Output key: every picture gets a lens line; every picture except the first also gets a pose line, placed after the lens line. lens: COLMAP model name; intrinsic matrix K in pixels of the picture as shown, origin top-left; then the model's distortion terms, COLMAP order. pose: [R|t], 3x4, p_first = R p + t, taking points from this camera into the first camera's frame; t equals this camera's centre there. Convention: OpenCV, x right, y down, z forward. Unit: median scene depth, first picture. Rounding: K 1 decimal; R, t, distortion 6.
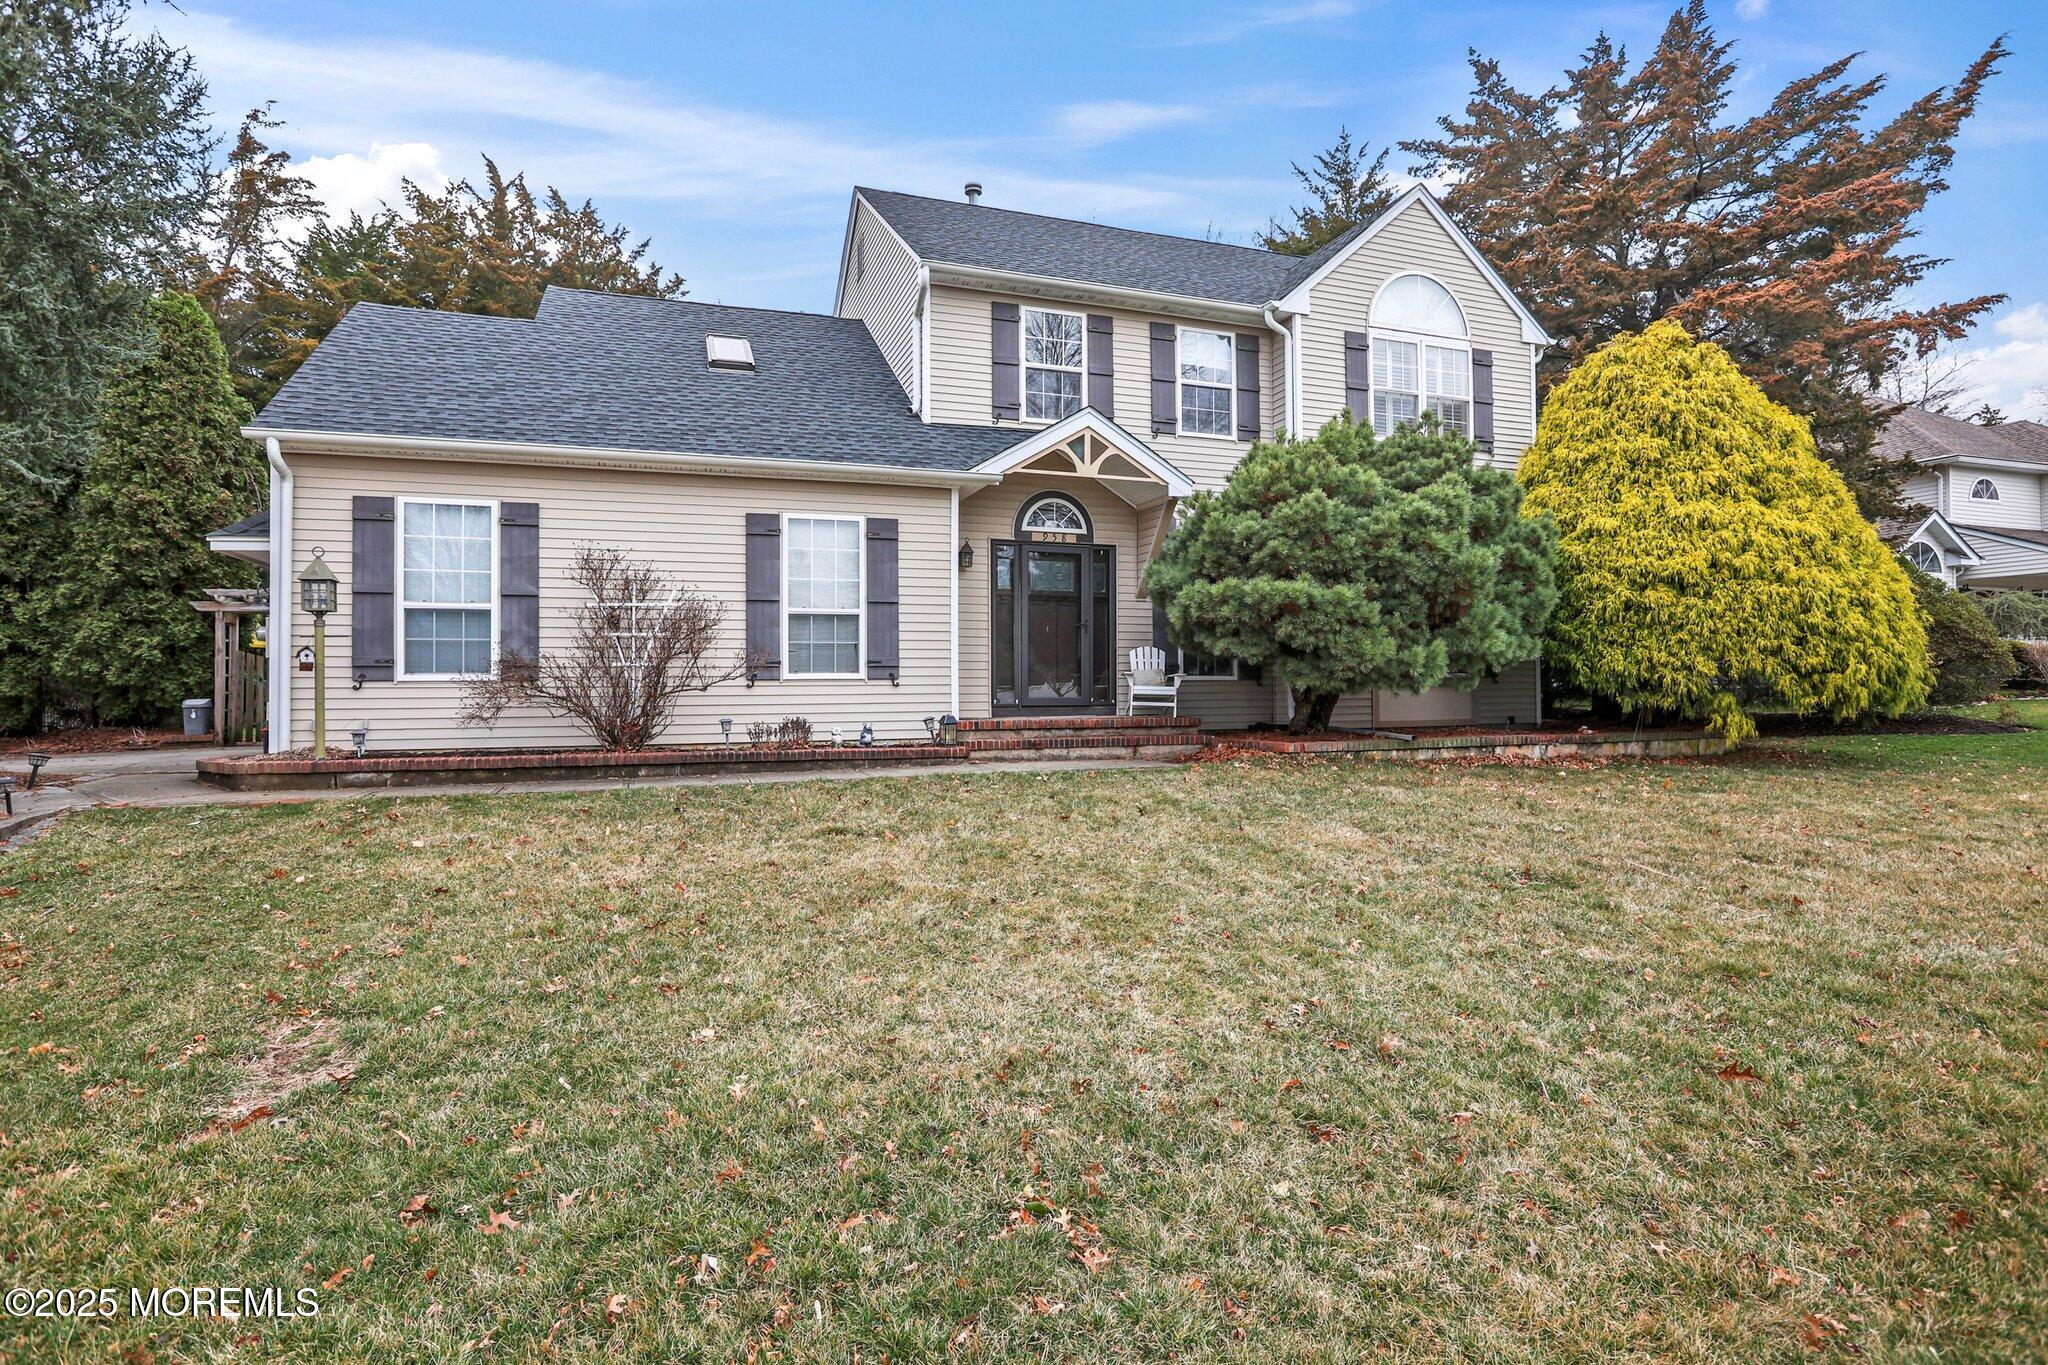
lens RADIAL K [[1036.8, 0, 1019.9], [0, 1036.8, 683.7], [0, 0, 1]] dist [-0.023357, 0.006255]
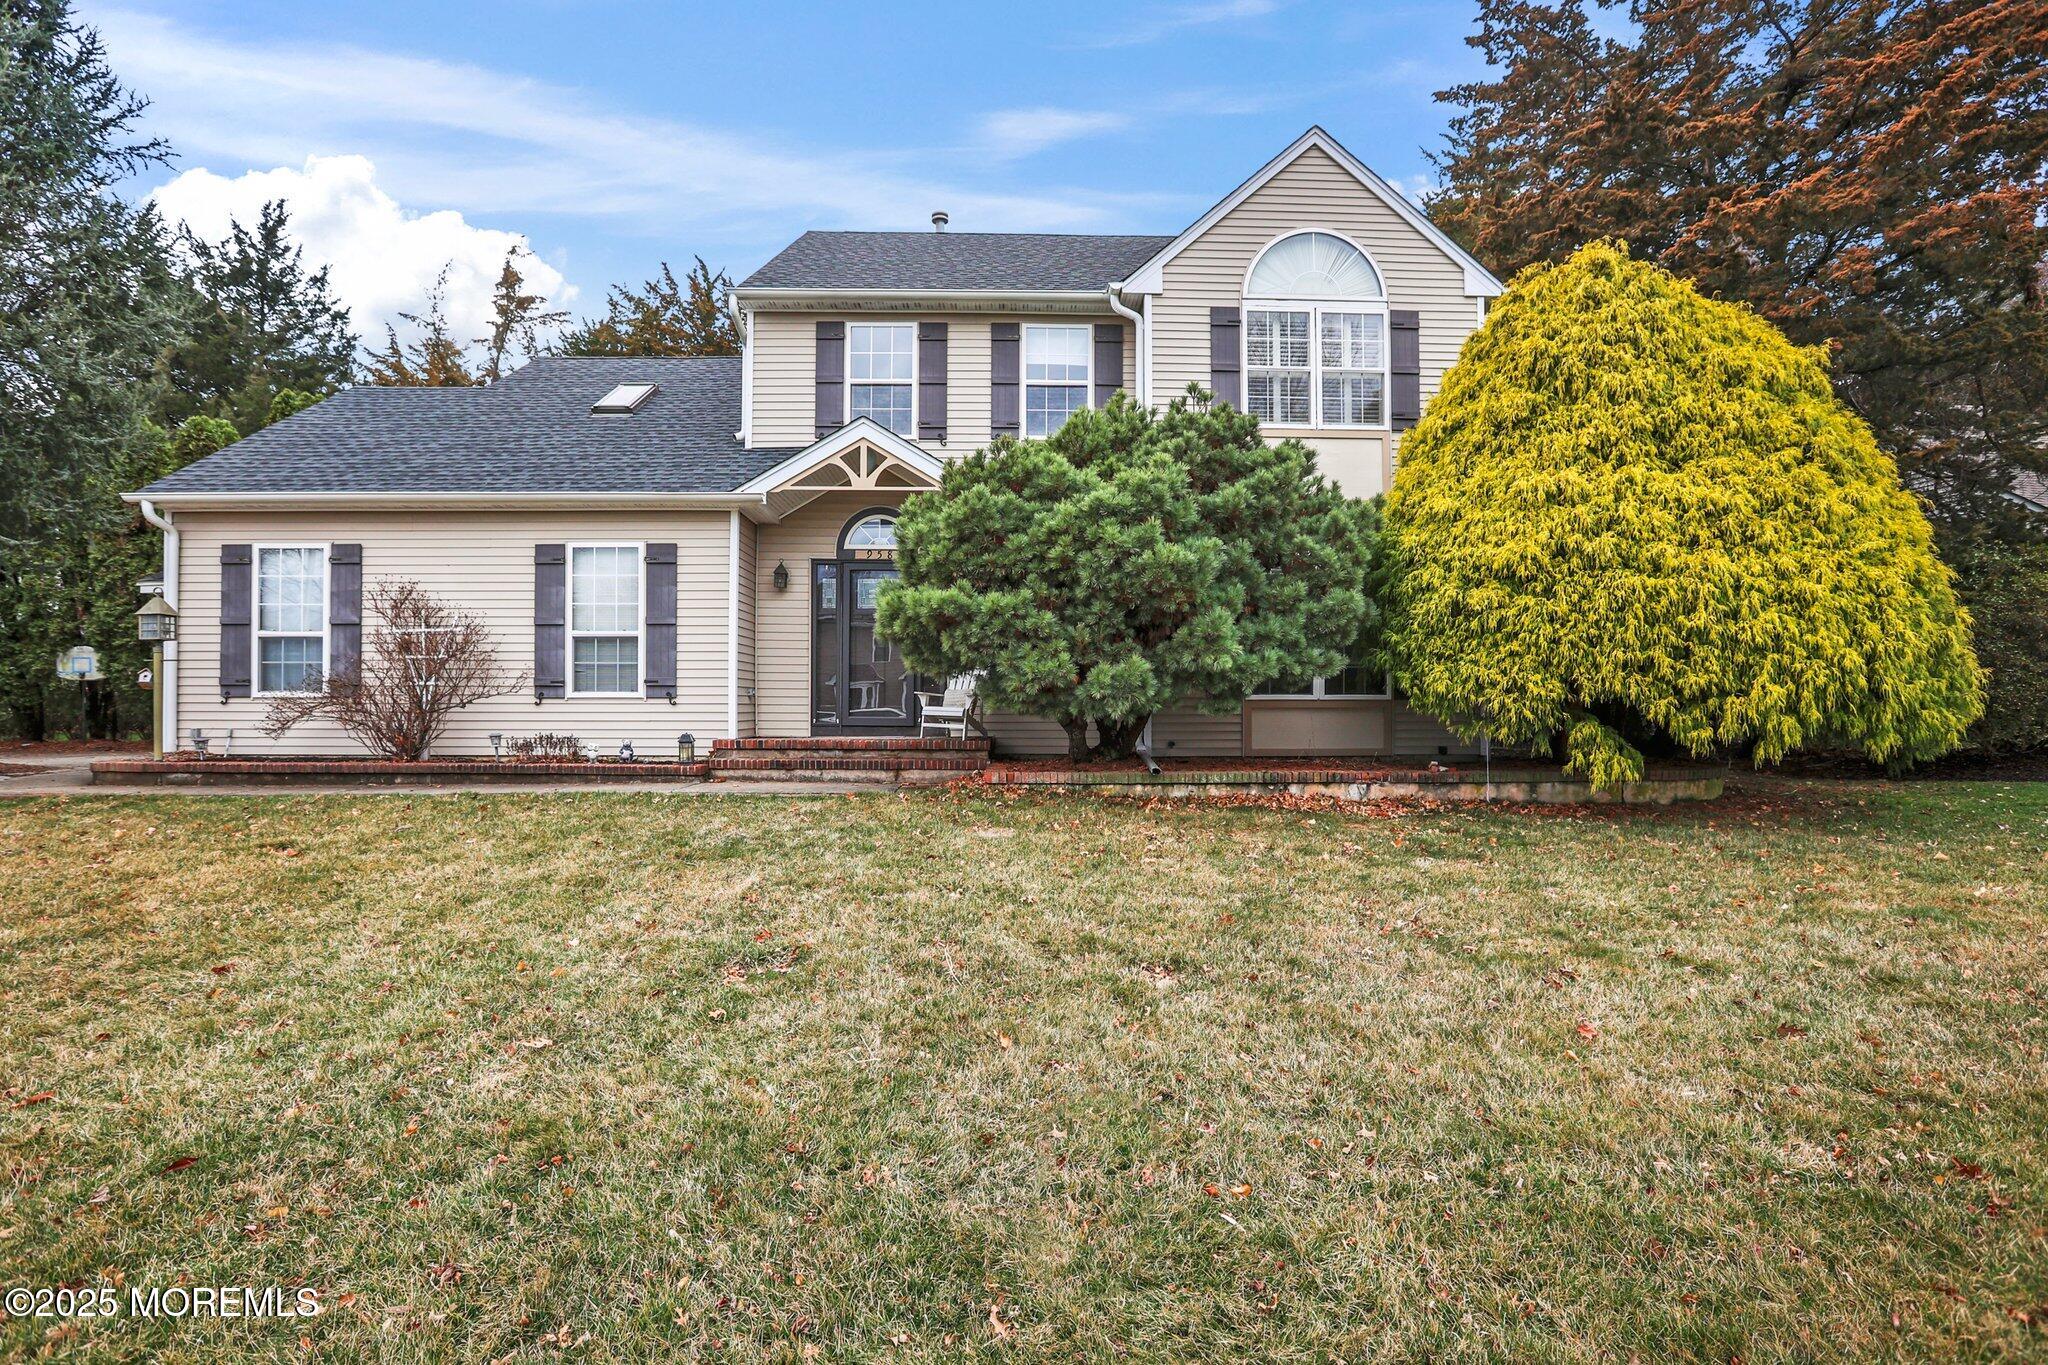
lens RADIAL K [[946.1, 0, 1016.6], [0, 946.1, 703.4], [0, 0, 1]] dist [-0.032673, 0.004994]
pose [[0.947608, 0.007650, -0.319344, 0.497389], [-0.006414, 0.999967, 0.004923, -0.005560], [0.319372, -0.002617, 0.947626, 0.216329]]
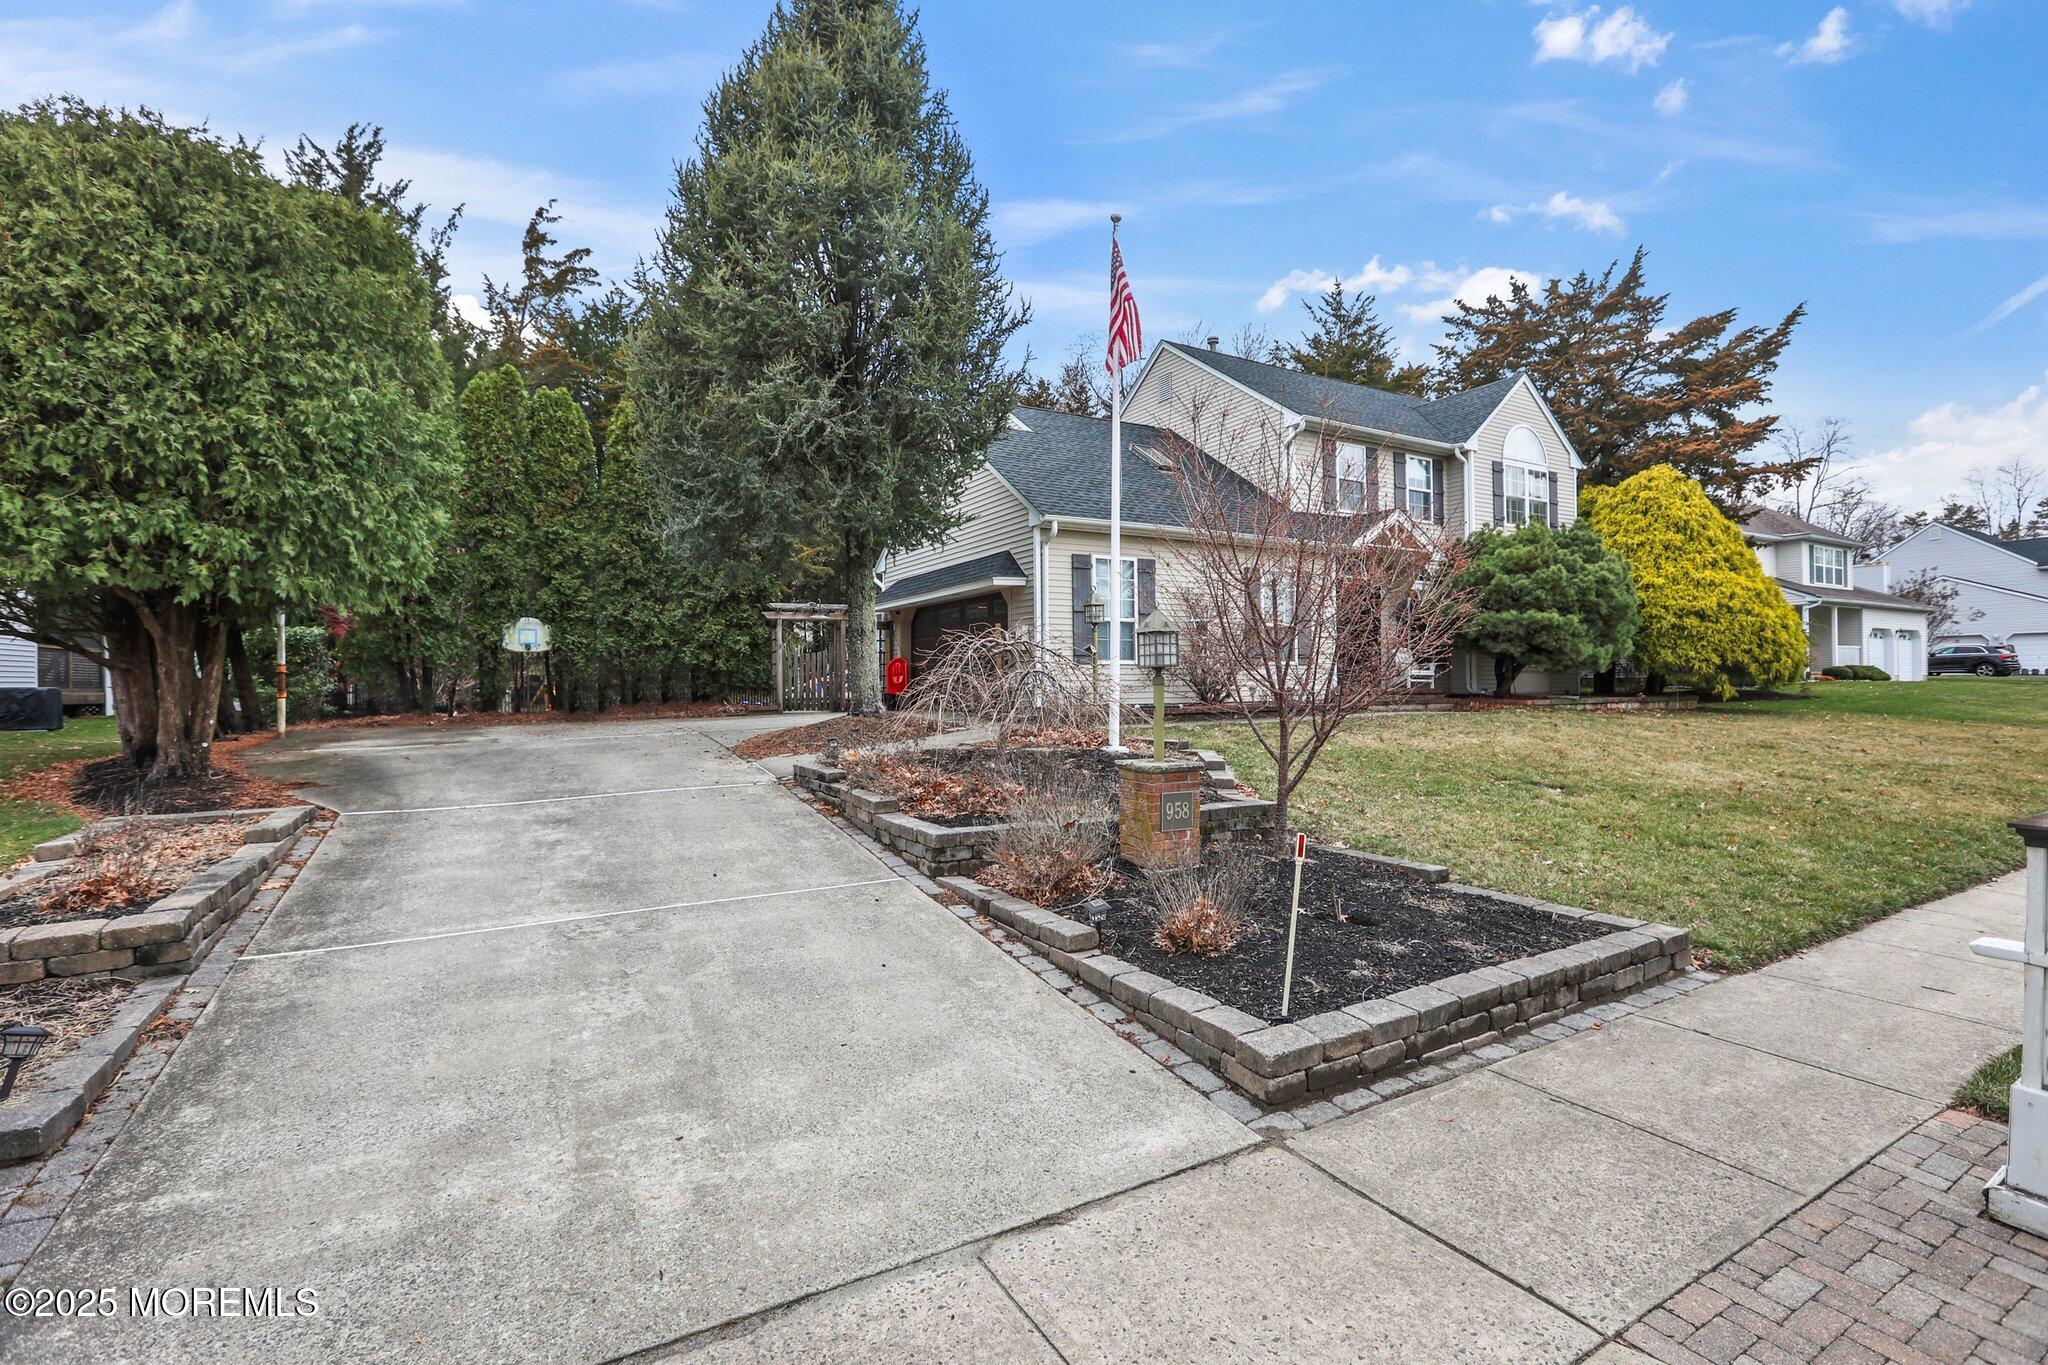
lens RADIAL K [[946.1, 0, 1011.9], [0, 946.1, 674.0], [0, 0, 1]] dist [-0.032673, 0.004994]
pose [[0.986108, 0.000658, 0.166101, -0.849005], [0.000932, 0.999954, -0.009494, 0.024095], [-0.166100, 0.009517, 0.986063, -0.446325]]
